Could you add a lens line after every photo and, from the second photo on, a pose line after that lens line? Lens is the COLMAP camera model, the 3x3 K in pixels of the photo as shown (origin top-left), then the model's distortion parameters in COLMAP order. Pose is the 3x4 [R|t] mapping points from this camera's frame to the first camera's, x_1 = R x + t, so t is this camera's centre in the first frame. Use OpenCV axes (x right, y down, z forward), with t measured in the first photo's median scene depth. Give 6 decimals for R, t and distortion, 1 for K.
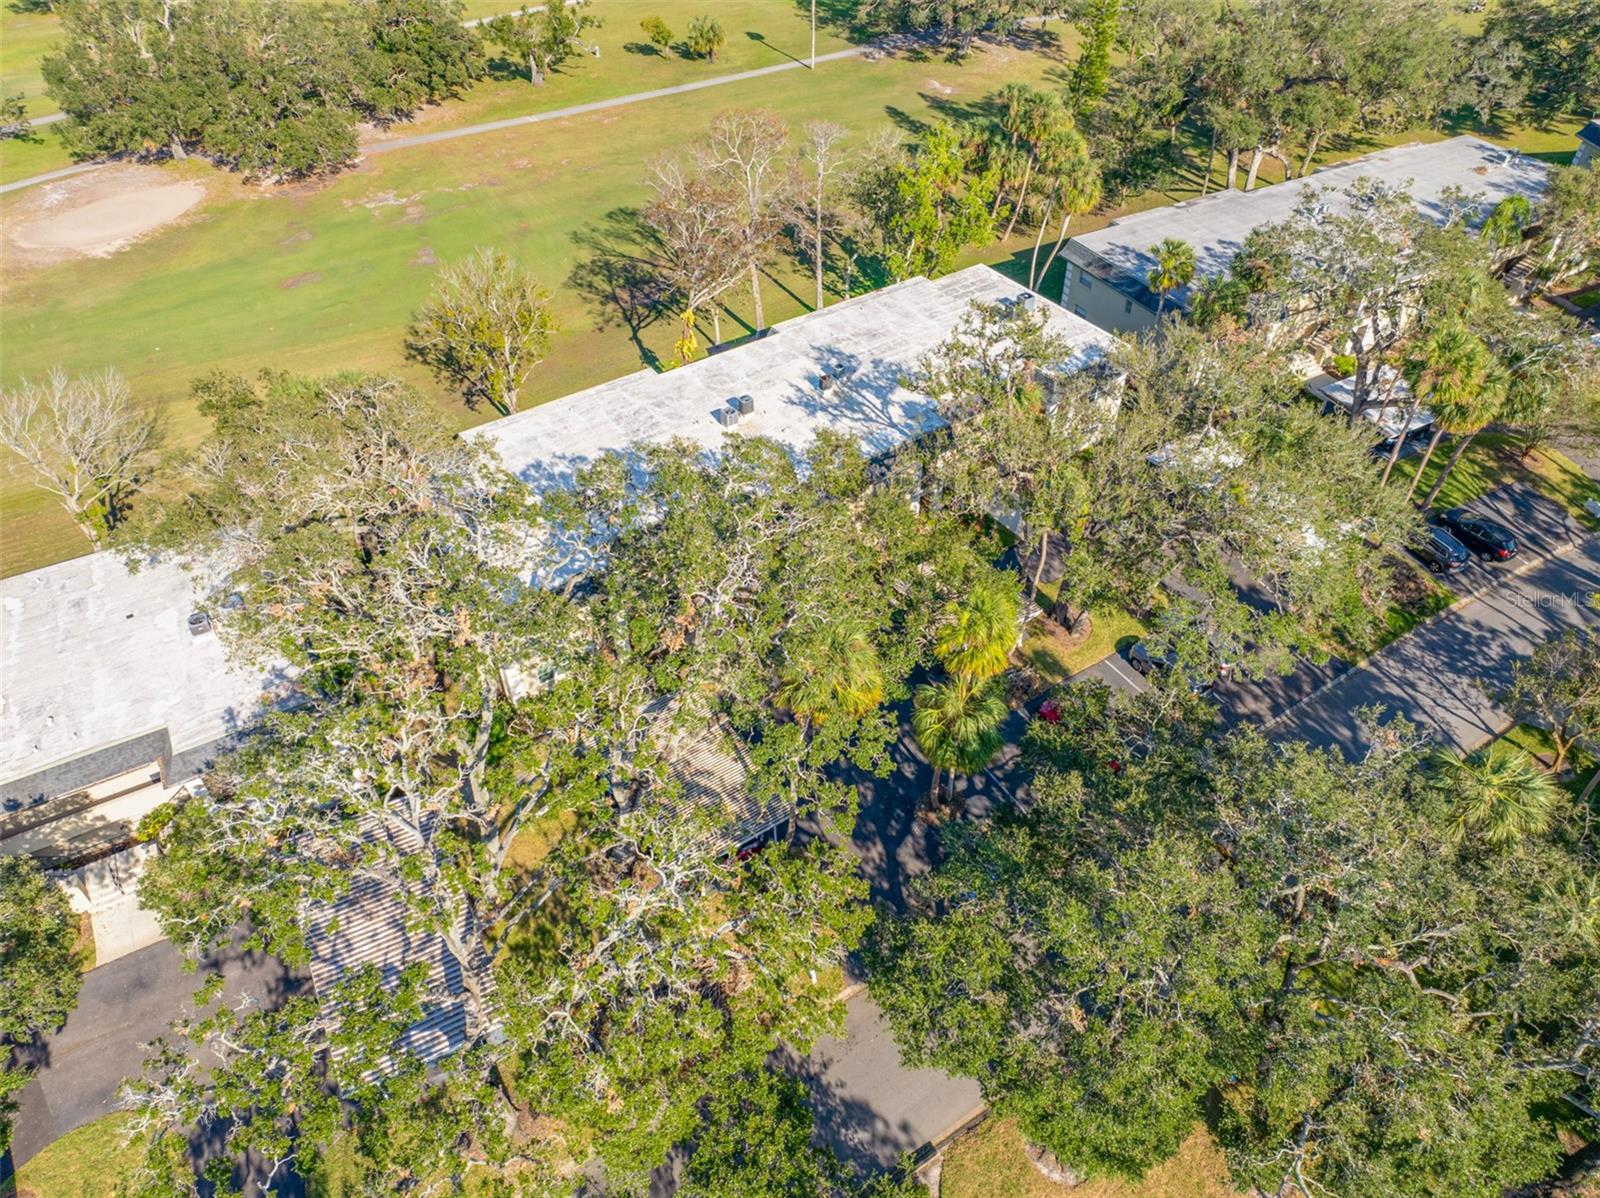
lens RADIAL K [[1123.5, 0, 803.2], [0, 1123.5, 592.4], [0, 0, 1]] dist [-0.012954, 0.007087]
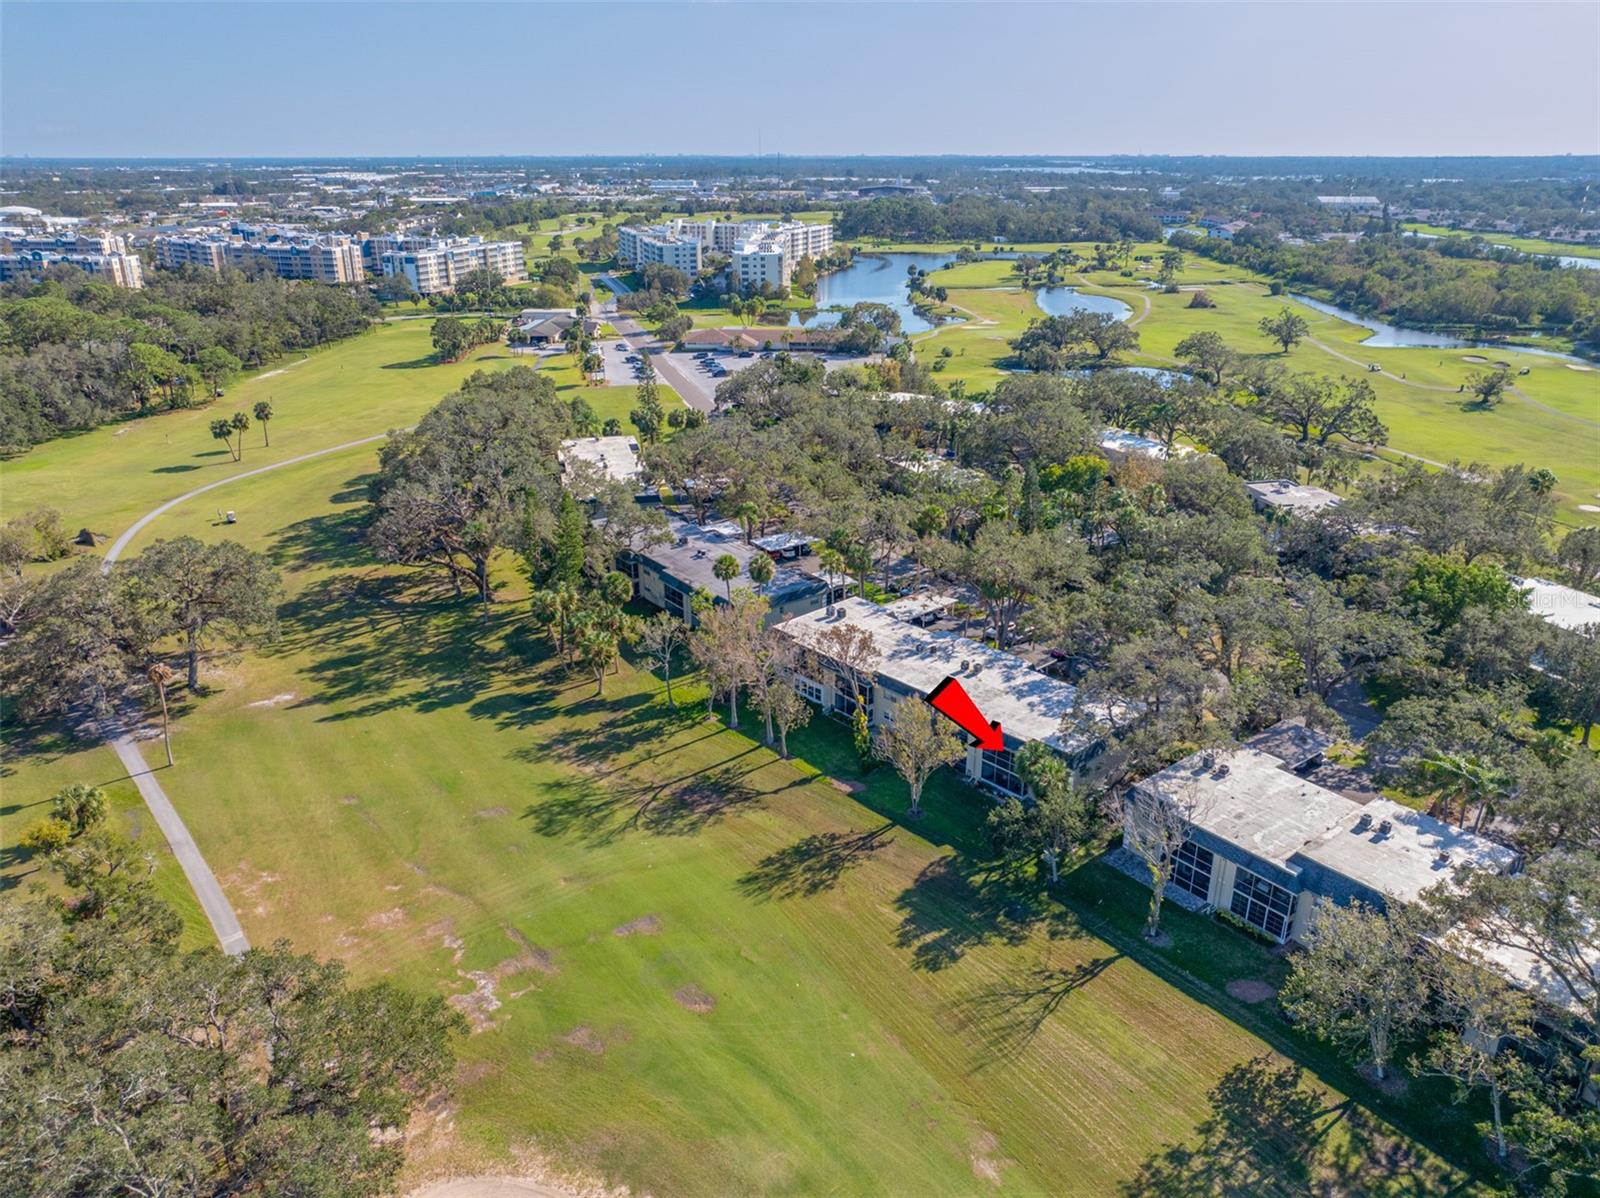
lens RADIAL K [[1123.5, 0, 801.2], [0, 1123.5, 598.6], [0, 0, 1]] dist [-0.012954, 0.007087]
pose [[-0.147294, -0.358974, 0.921652, -1.598668], [0.662746, 0.655878, 0.361374, -1.030708], [-0.734215, 0.664050, 0.141302, 0.786133]]
